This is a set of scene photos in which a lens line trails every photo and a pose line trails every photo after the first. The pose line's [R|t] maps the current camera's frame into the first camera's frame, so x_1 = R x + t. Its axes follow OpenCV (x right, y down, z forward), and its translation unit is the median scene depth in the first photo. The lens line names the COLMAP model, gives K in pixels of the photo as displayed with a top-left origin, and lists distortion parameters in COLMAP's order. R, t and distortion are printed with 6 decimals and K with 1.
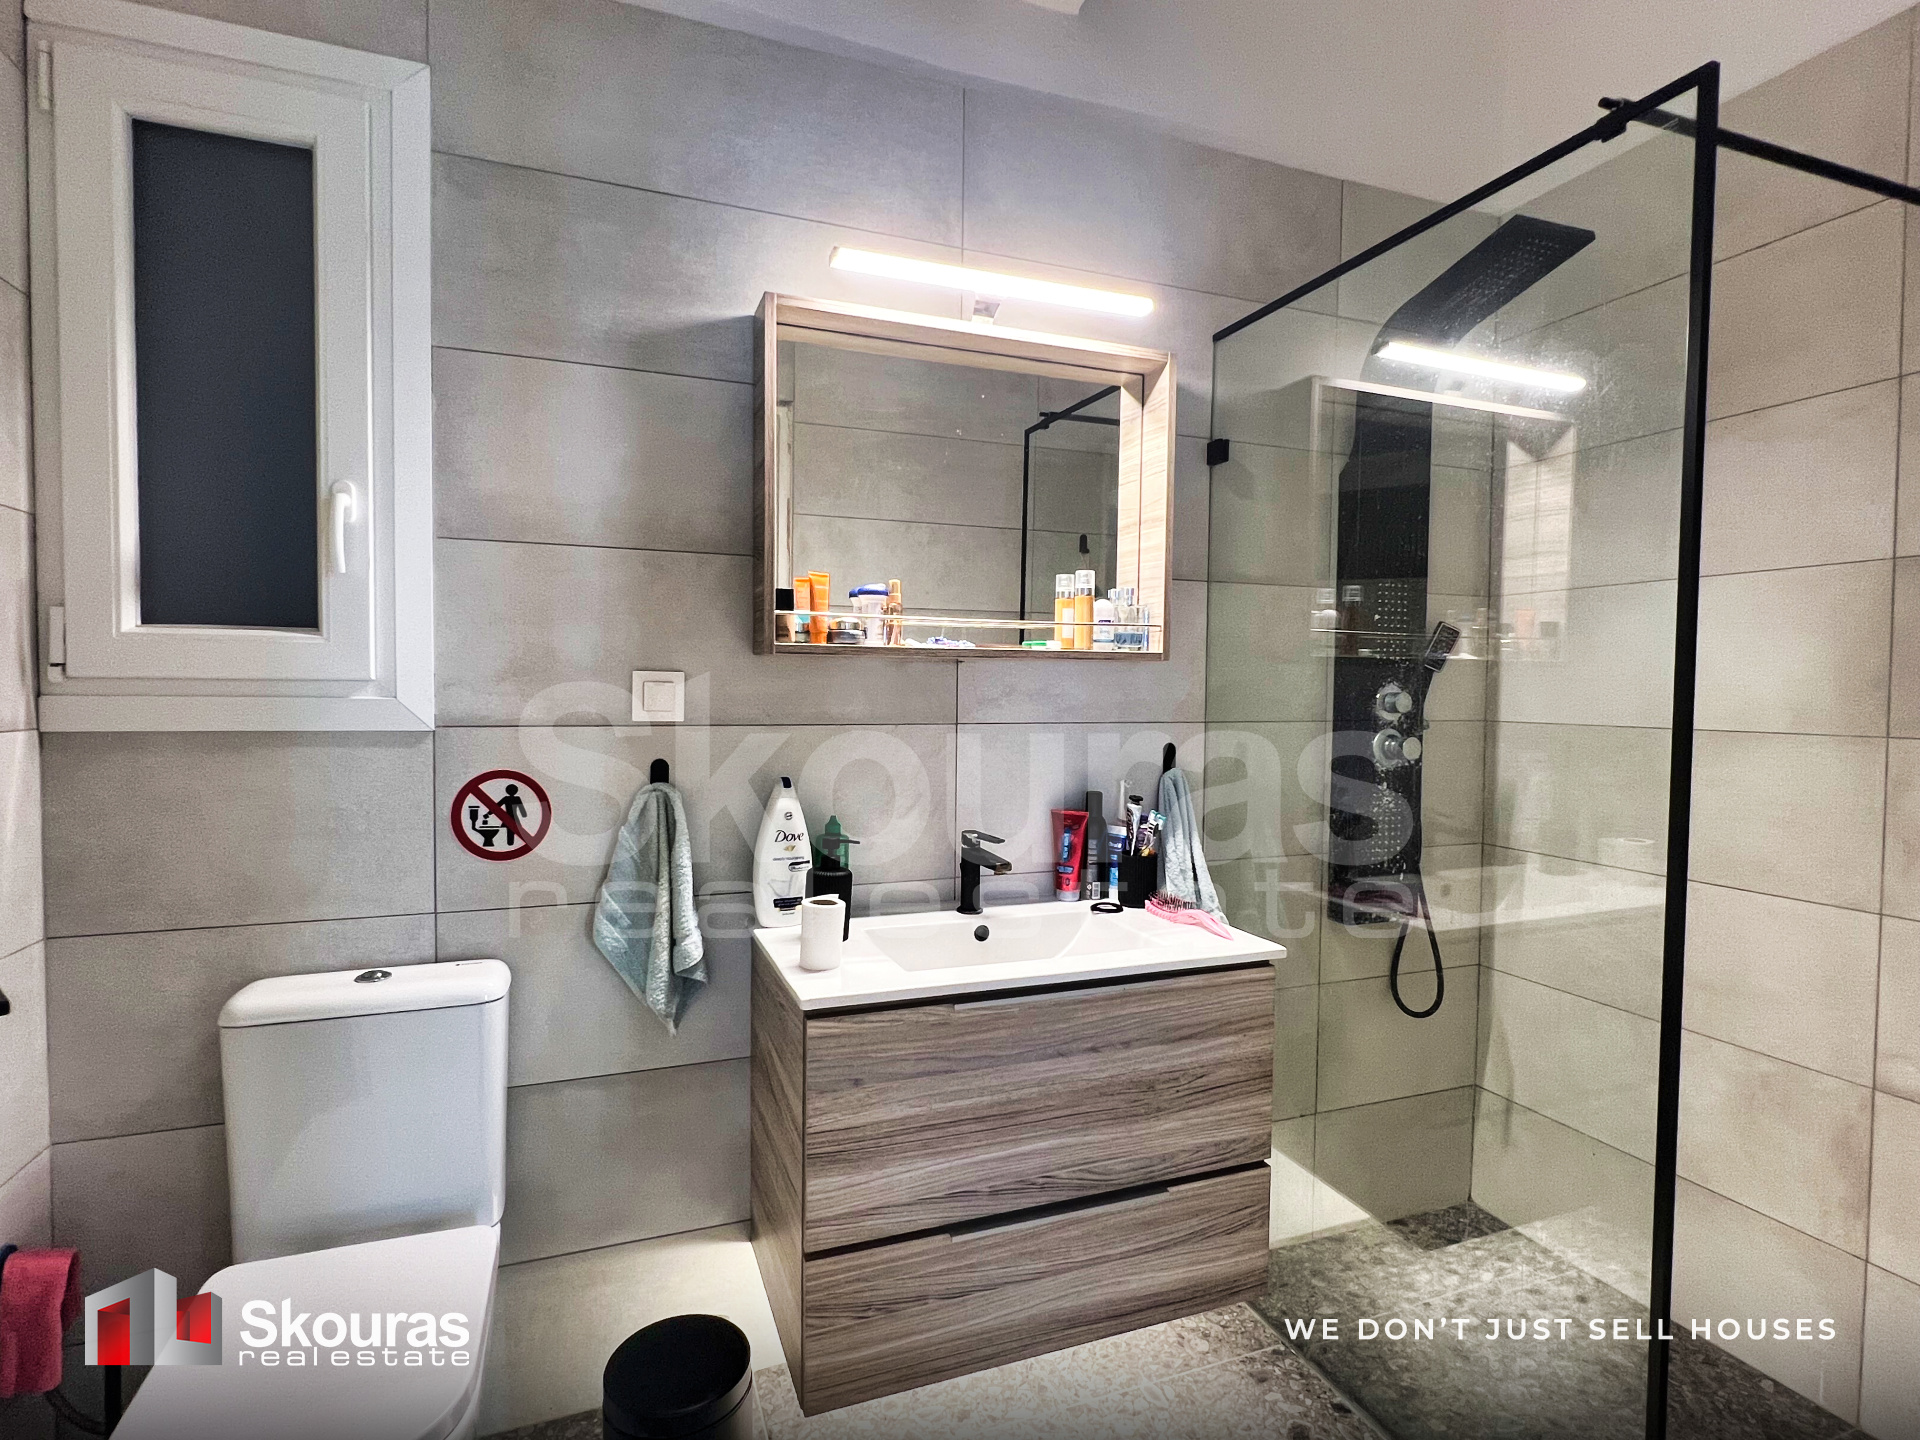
lens RADIAL K [[961.7, 0, 954.5], [0, 961.7, 724.1], [0, 0, 1]] dist [-0.007627, 0.002593]
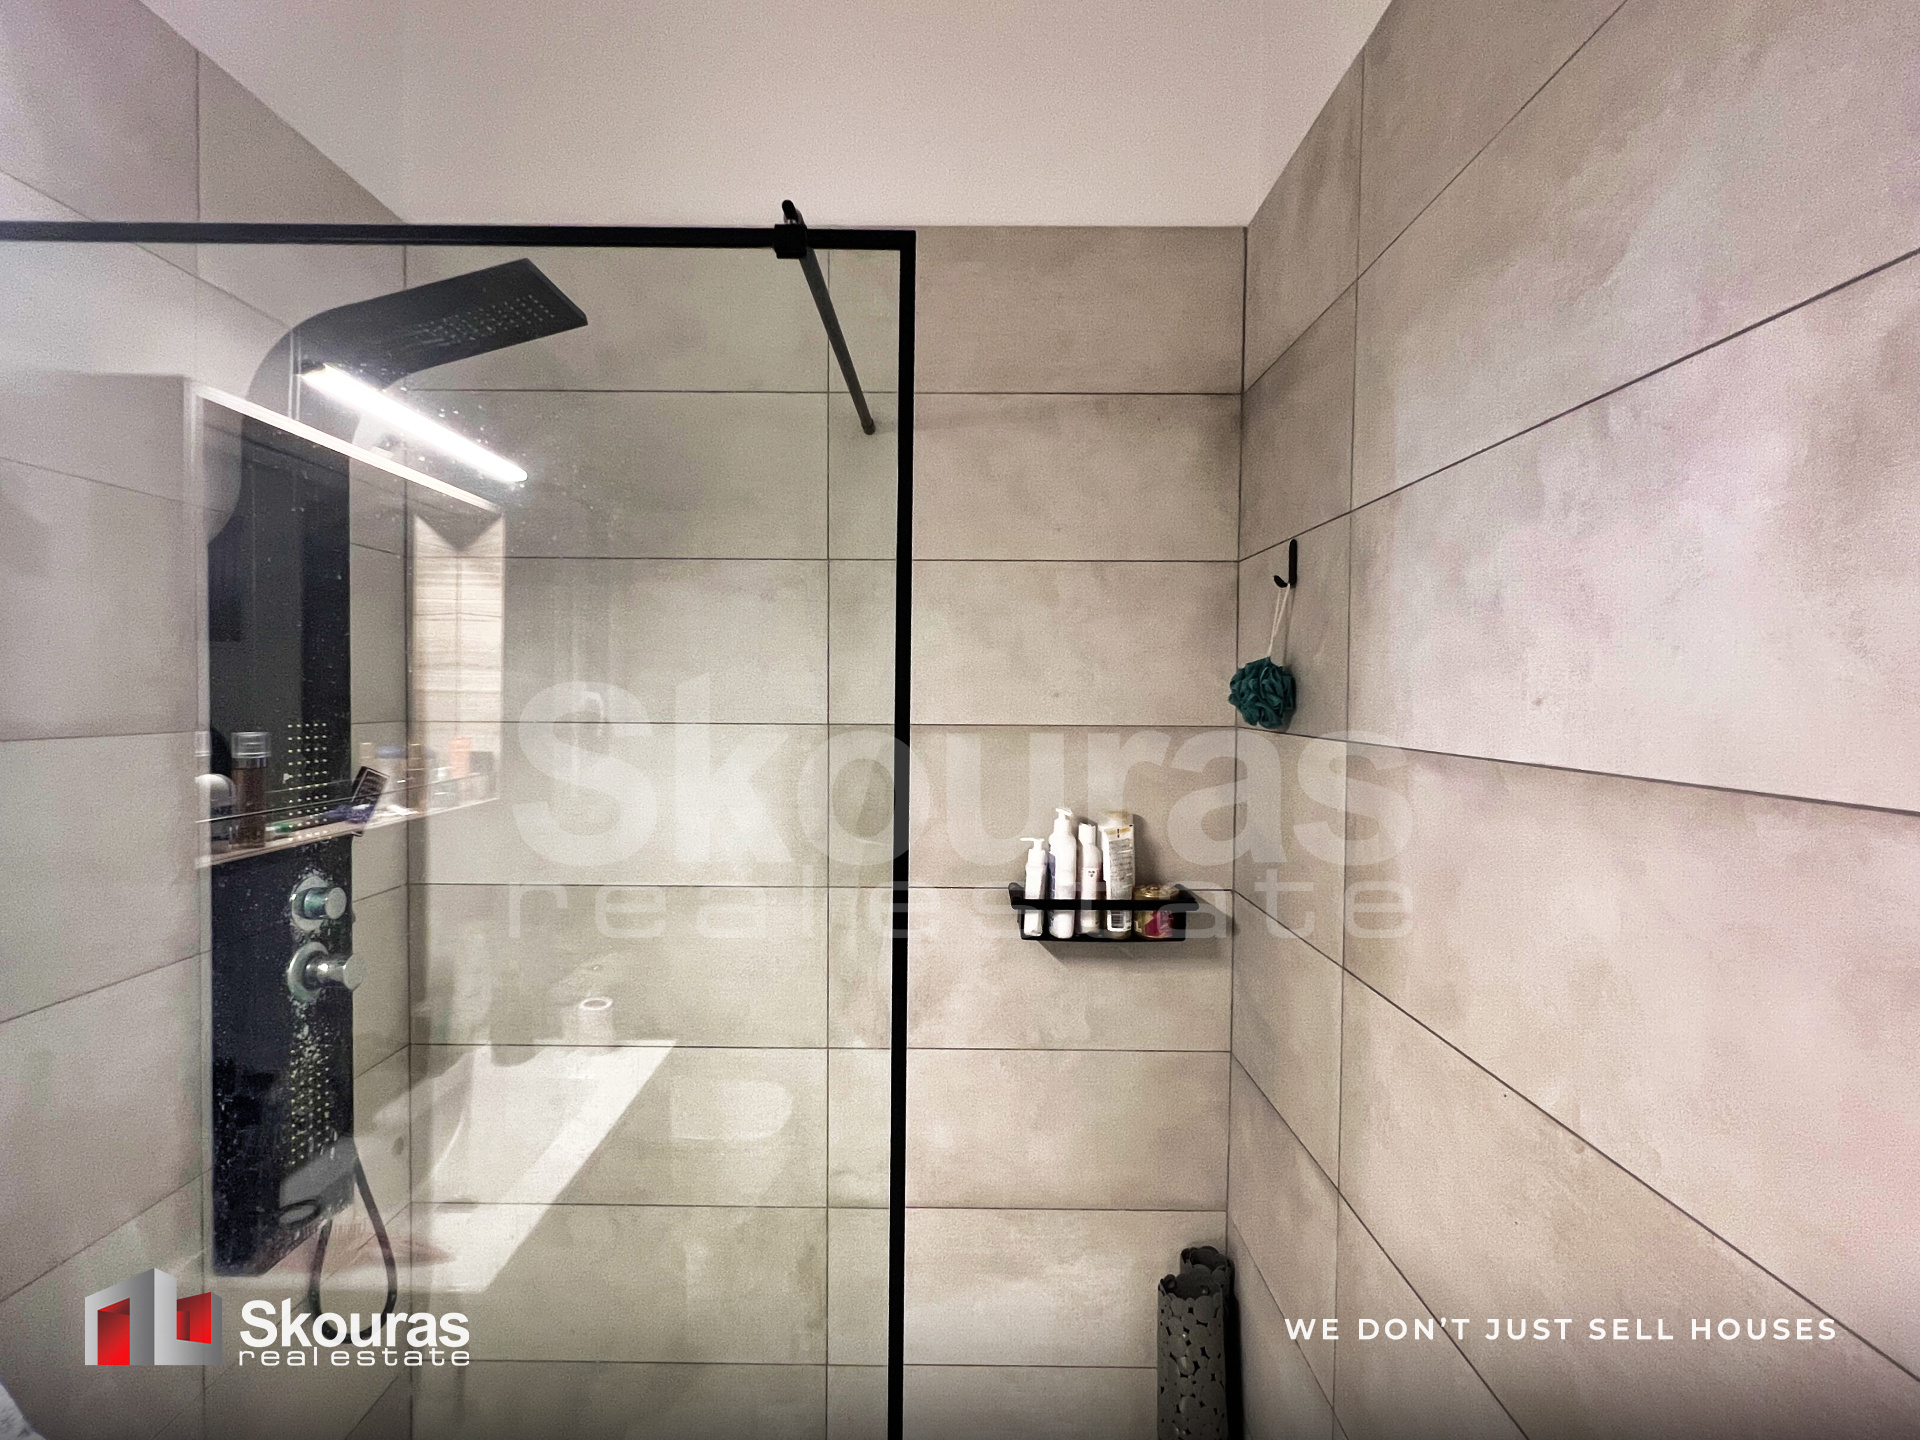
lens RADIAL K [[961.7, 0, 962.2], [0, 961.7, 715.7], [0, 0, 1]] dist [-0.007627, 0.002593]
pose [[0.365082, -0.023803, 0.930671, 0.010815], [0.032279, 0.999396, 0.012898, -0.143984], [-0.930415, 0.025333, 0.365630, 0.342222]]
